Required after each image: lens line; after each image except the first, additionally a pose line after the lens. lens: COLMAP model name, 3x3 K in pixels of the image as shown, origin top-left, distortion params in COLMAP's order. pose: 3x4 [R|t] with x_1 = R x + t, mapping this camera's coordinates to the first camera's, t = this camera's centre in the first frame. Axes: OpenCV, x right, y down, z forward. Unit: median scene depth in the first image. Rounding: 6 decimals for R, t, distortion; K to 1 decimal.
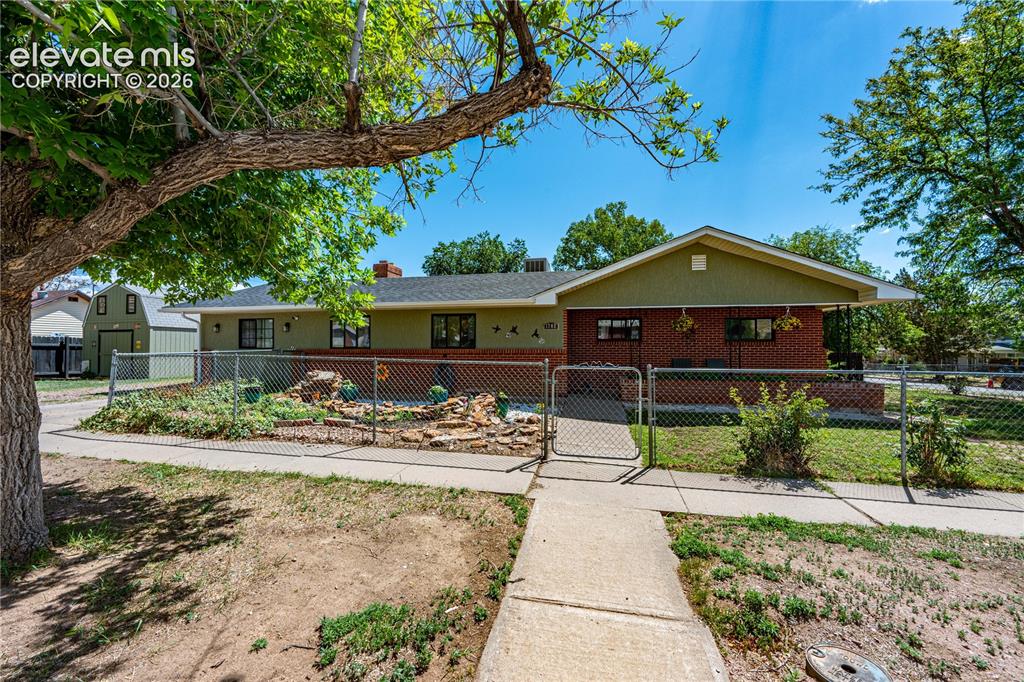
lens RADIAL K [[398.7, 0, 504.7], [0, 398.7, 339.9], [0, 0, 1]] dist [0.013023, 0.000130]
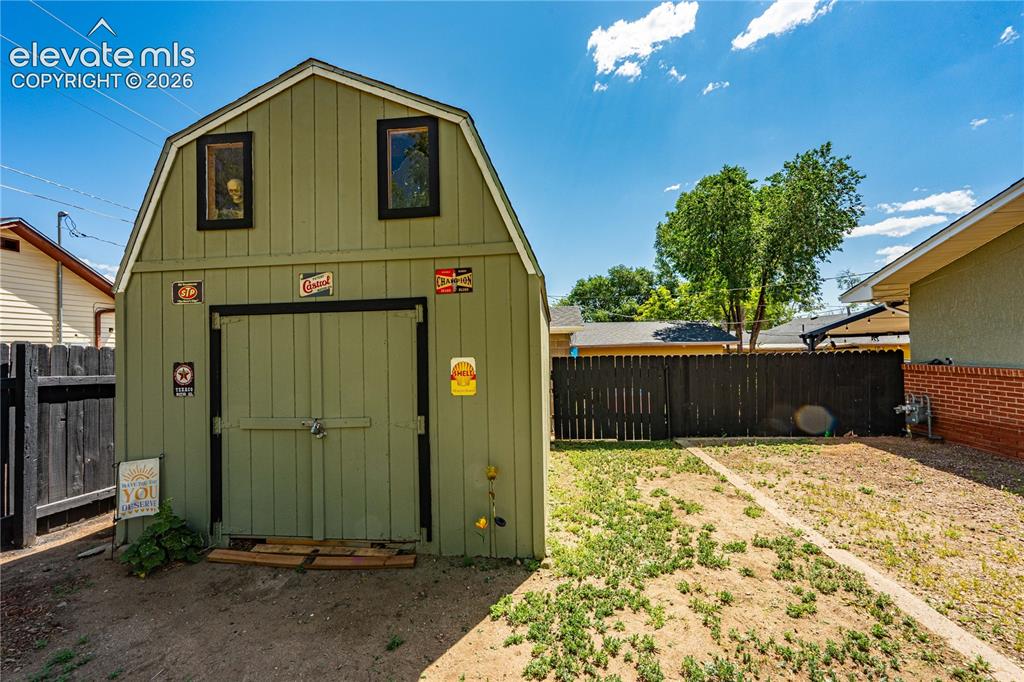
lens RADIAL K [[398.7, 0, 512.1], [0, 398.7, 342.5], [0, 0, 1]] dist [0.013023, 0.000130]
pose [[0.994214, -0.015876, 0.106235, -0.878524], [0.015564, 0.999872, 0.003767, -0.004846], [-0.106281, -0.002092, 0.994334, 0.787354]]
